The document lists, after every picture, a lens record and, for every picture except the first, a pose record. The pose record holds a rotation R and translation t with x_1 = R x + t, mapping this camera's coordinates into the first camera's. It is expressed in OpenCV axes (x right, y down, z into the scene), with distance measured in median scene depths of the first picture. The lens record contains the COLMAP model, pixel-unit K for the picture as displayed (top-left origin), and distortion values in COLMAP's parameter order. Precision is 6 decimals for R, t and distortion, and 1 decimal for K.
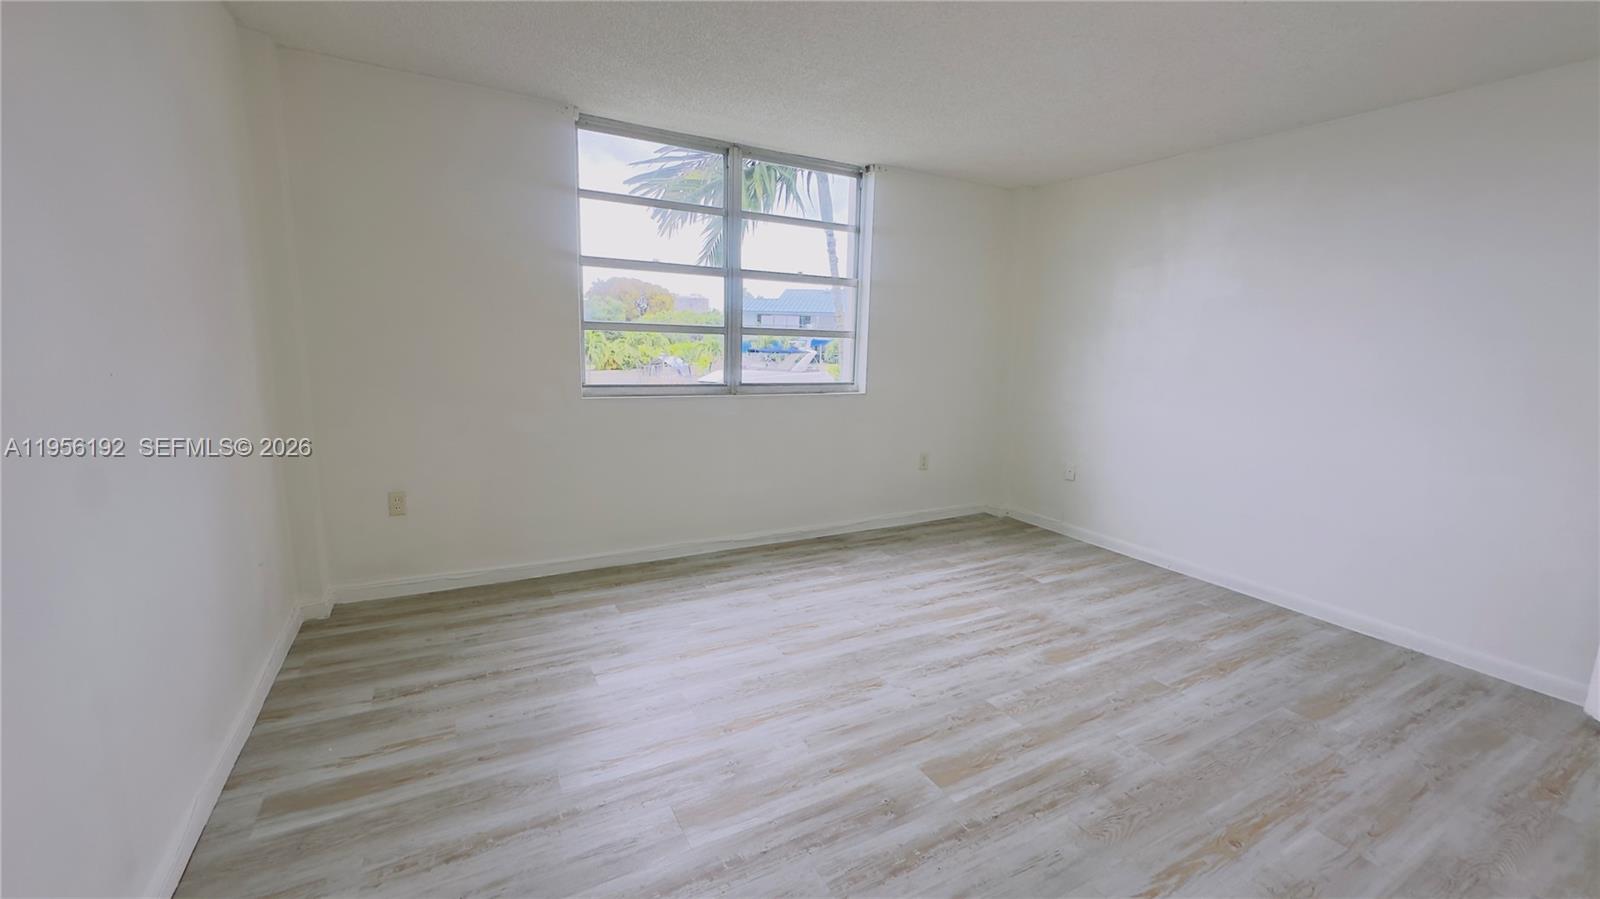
lens RADIAL K [[638.2, 0, 800.0], [0, 638.2, 449.5], [0, 0, 1]] dist [-0.008159, 0.002560]
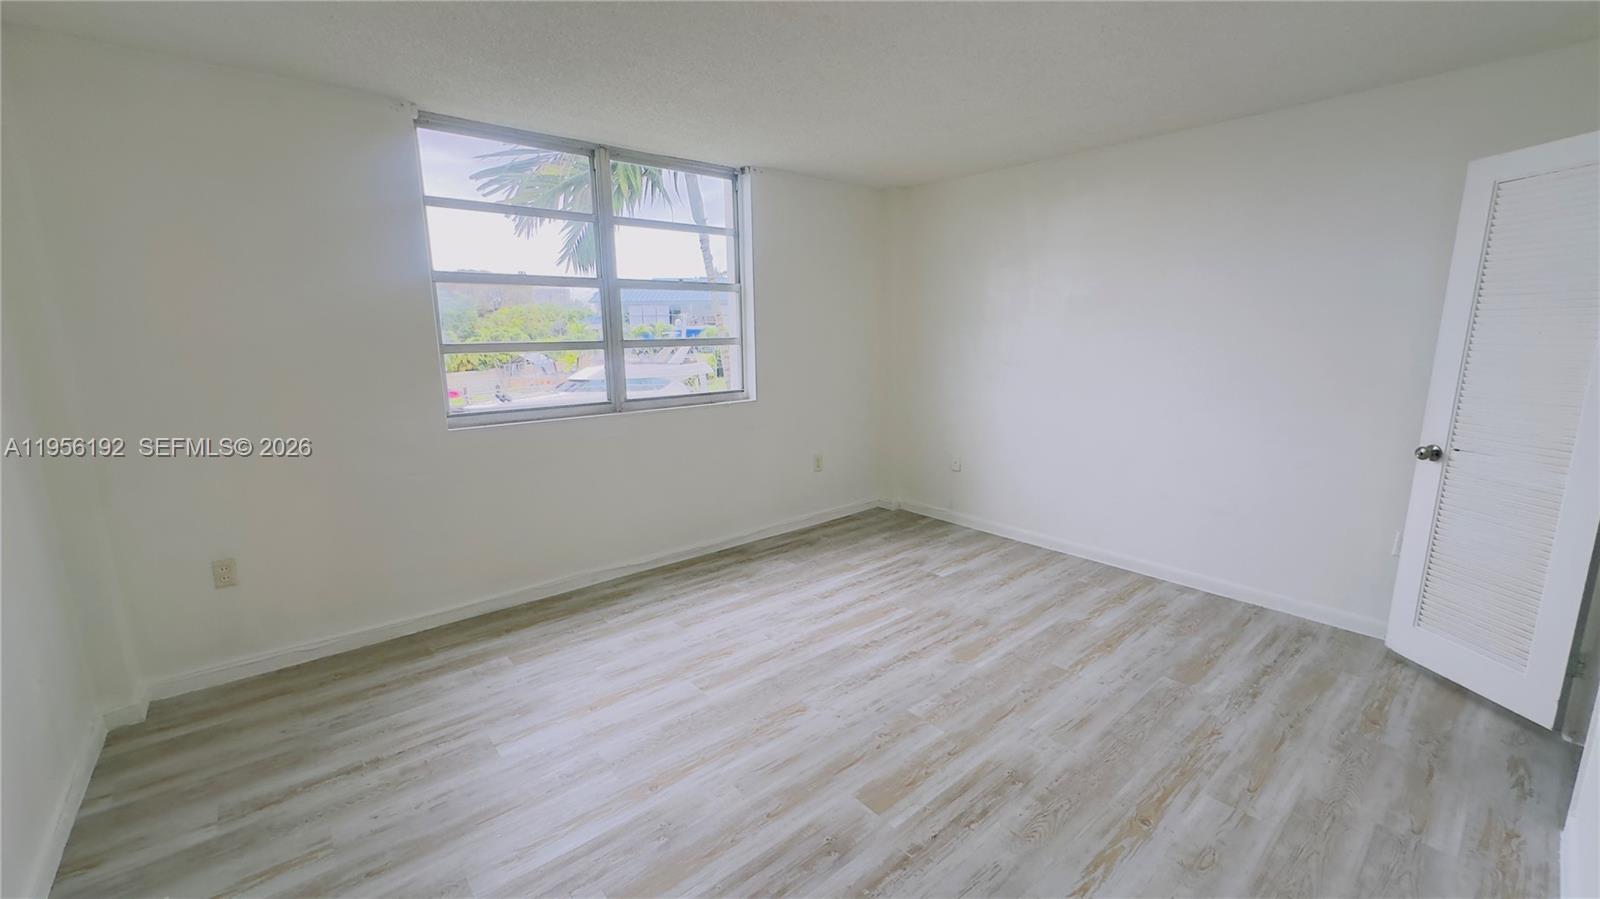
lens RADIAL K [[638.2, 0, 800.0], [0, 638.2, 449.5], [0, 0, 1]] dist [-0.008159, 0.002560]
pose [[0.979948, -0.074675, 0.184729, -0.029141], [0.070918, 0.997120, 0.026872, -0.053411], [-0.186203, -0.013232, 0.982422, 0.031275]]
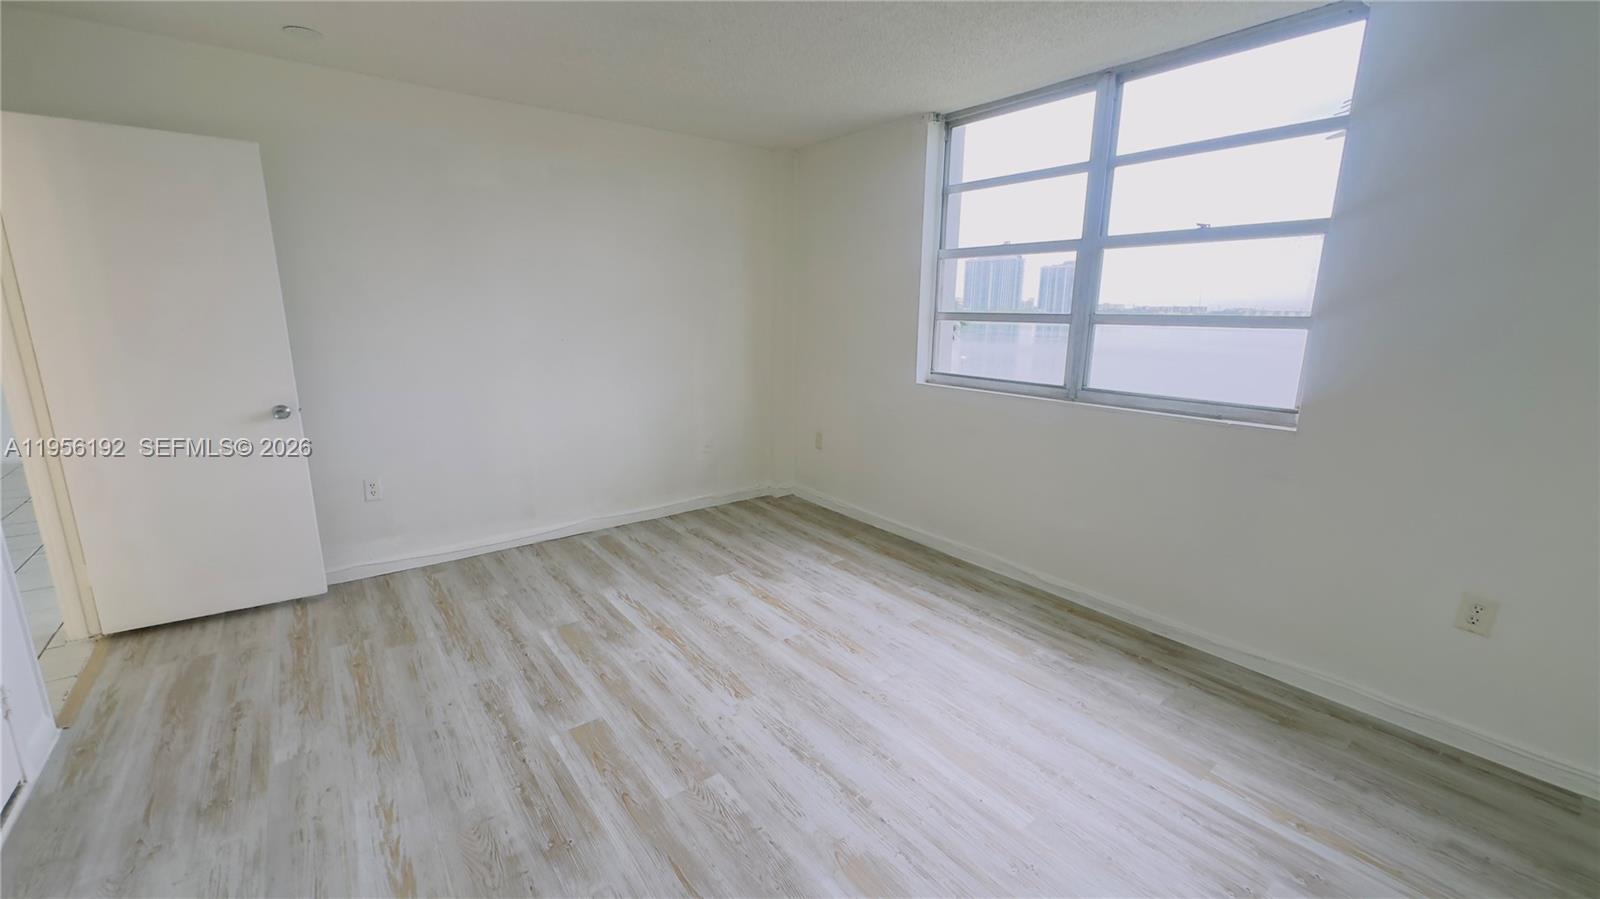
lens RADIAL K [[638.2, 0, 800.0], [0, 638.2, 449.5], [0, 0, 1]] dist [-0.008159, 0.002560]
pose [[0.157273, 0.185935, -0.969893, 0.876940], [-0.173659, 0.972019, 0.158183, -0.133553], [0.972166, 0.143553, 0.185162, 0.766212]]
